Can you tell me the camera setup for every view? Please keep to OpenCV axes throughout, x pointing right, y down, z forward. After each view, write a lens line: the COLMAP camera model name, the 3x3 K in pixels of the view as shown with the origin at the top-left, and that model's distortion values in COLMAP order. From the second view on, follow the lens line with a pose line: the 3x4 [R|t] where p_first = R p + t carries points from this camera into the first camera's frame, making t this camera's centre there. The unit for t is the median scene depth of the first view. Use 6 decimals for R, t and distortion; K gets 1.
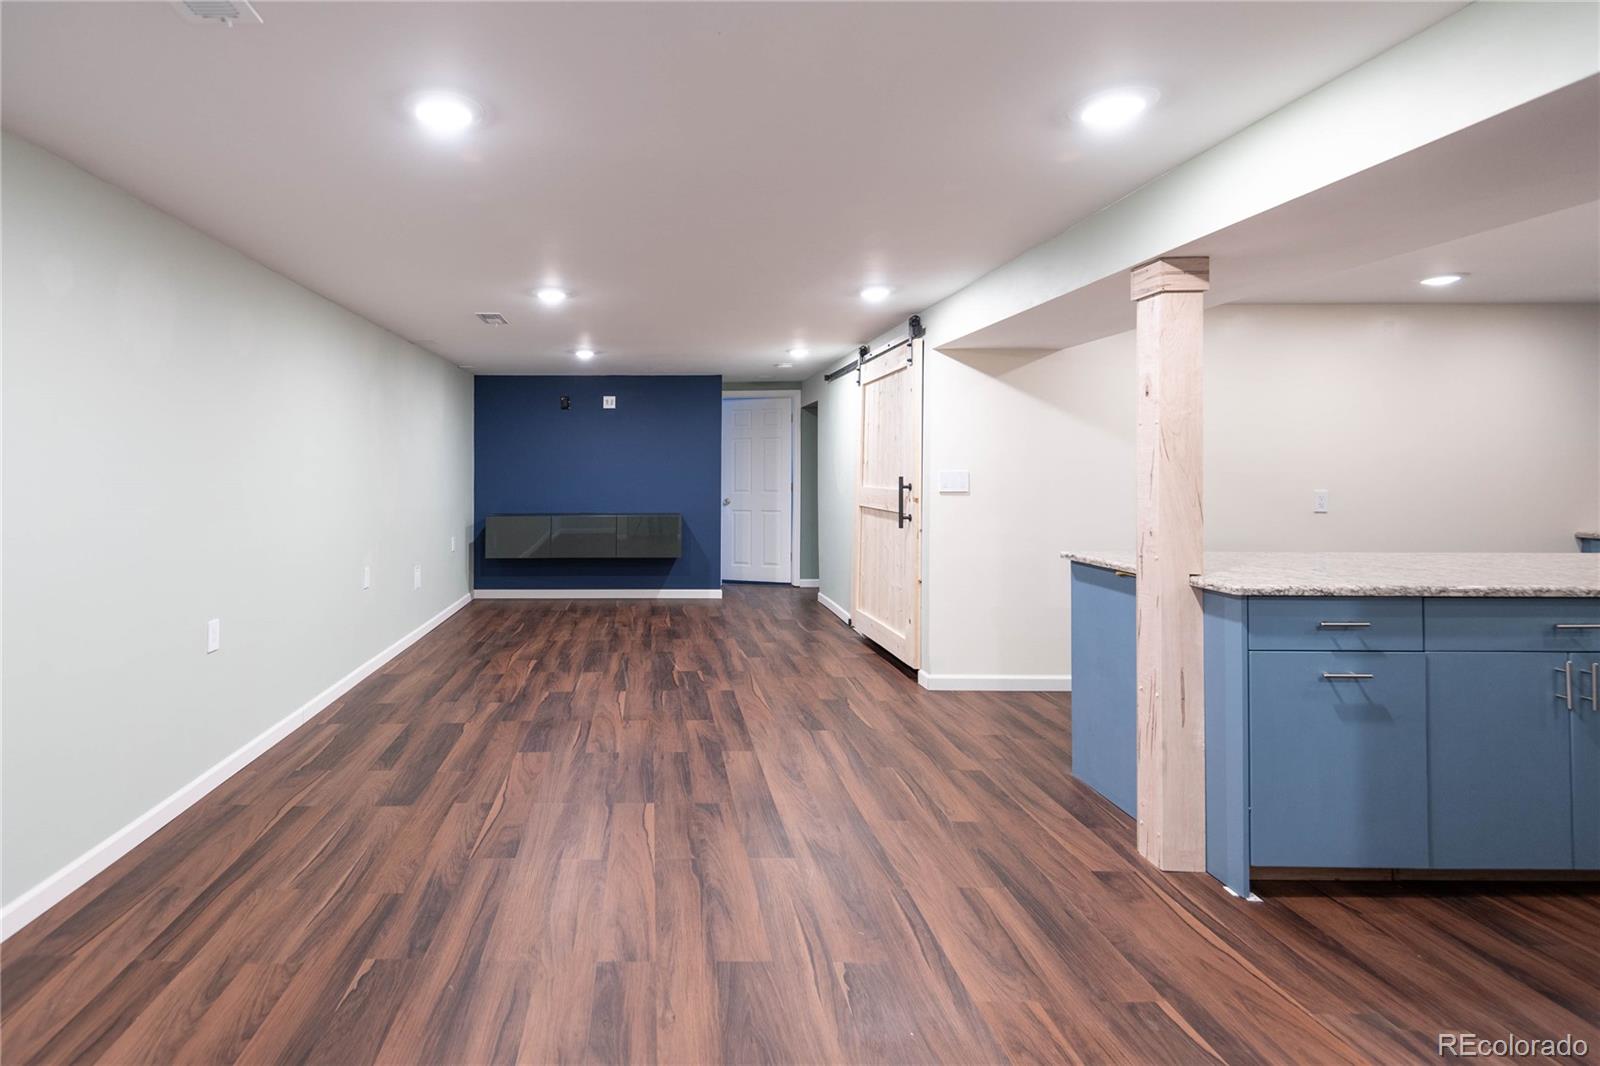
lens RADIAL K [[755.5, 0, 739.0], [0, 755.5, 453.2], [0, 0, 1]] dist [0.025836, -0.016468]
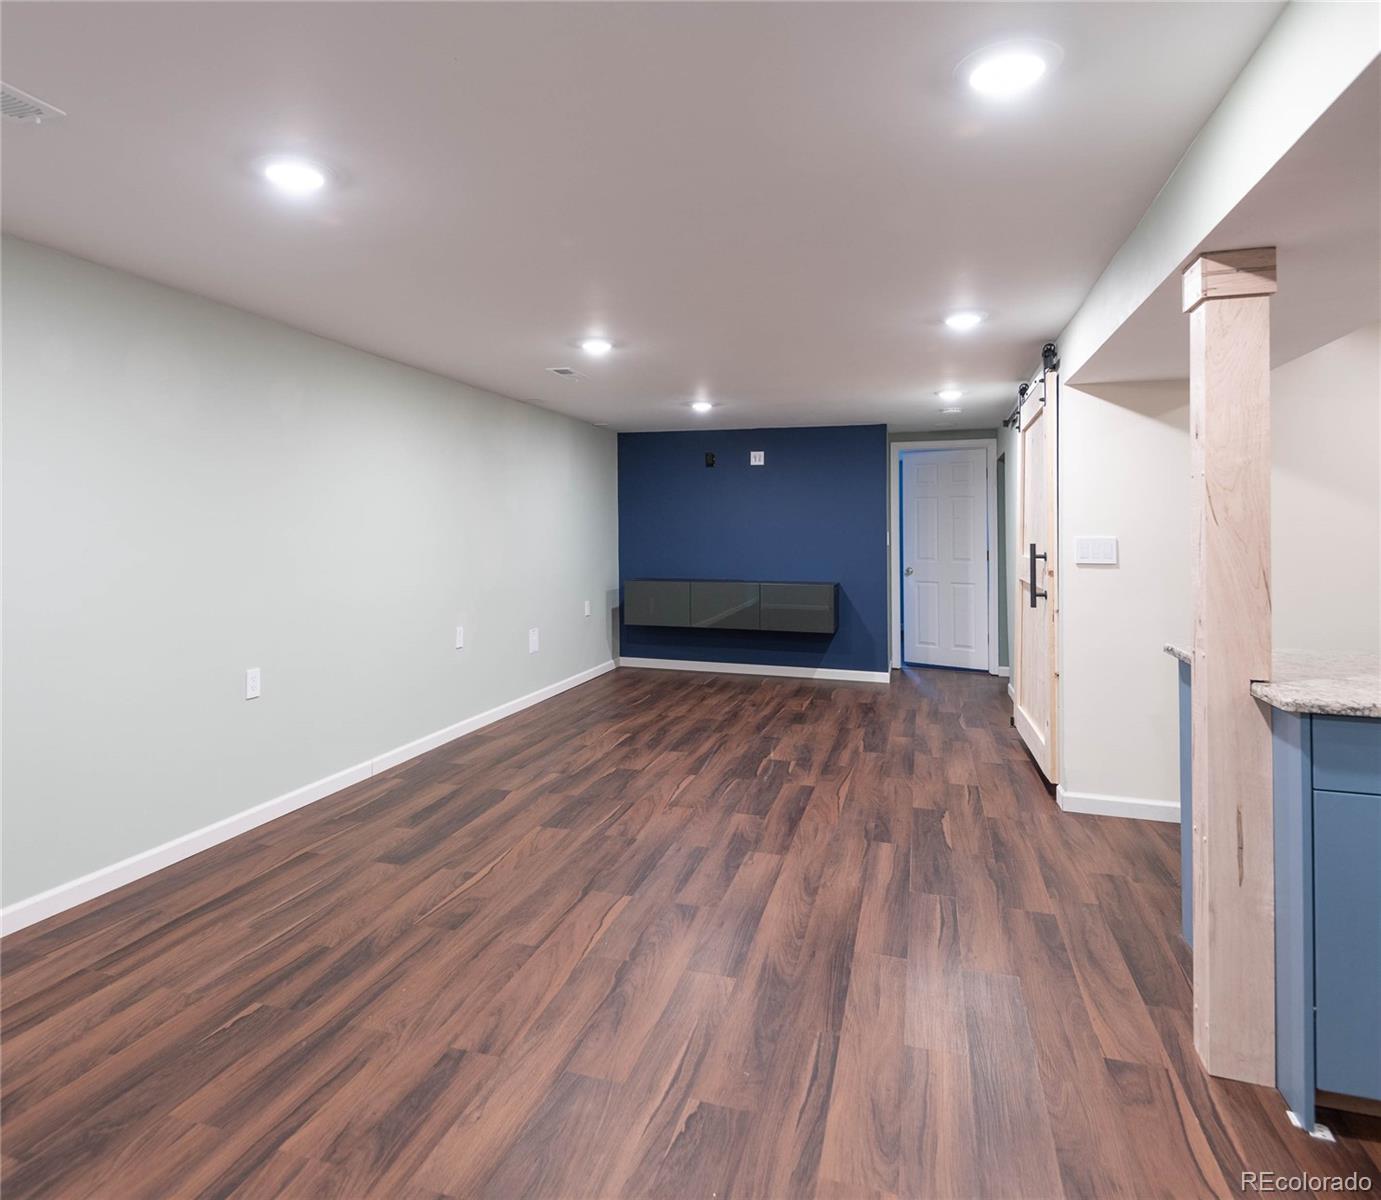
lens RADIAL K [[854.7, 0, 757.8], [0, 854.7, 513.1], [0, 0, 1]] dist [0.020935, -0.013021]
pose [[0.955777, 0.002457, -0.294083, 0.327366], [-0.003129, 0.999993, -0.001816, 0.000822], [0.294076, 0.002656, 0.955778, 0.055111]]
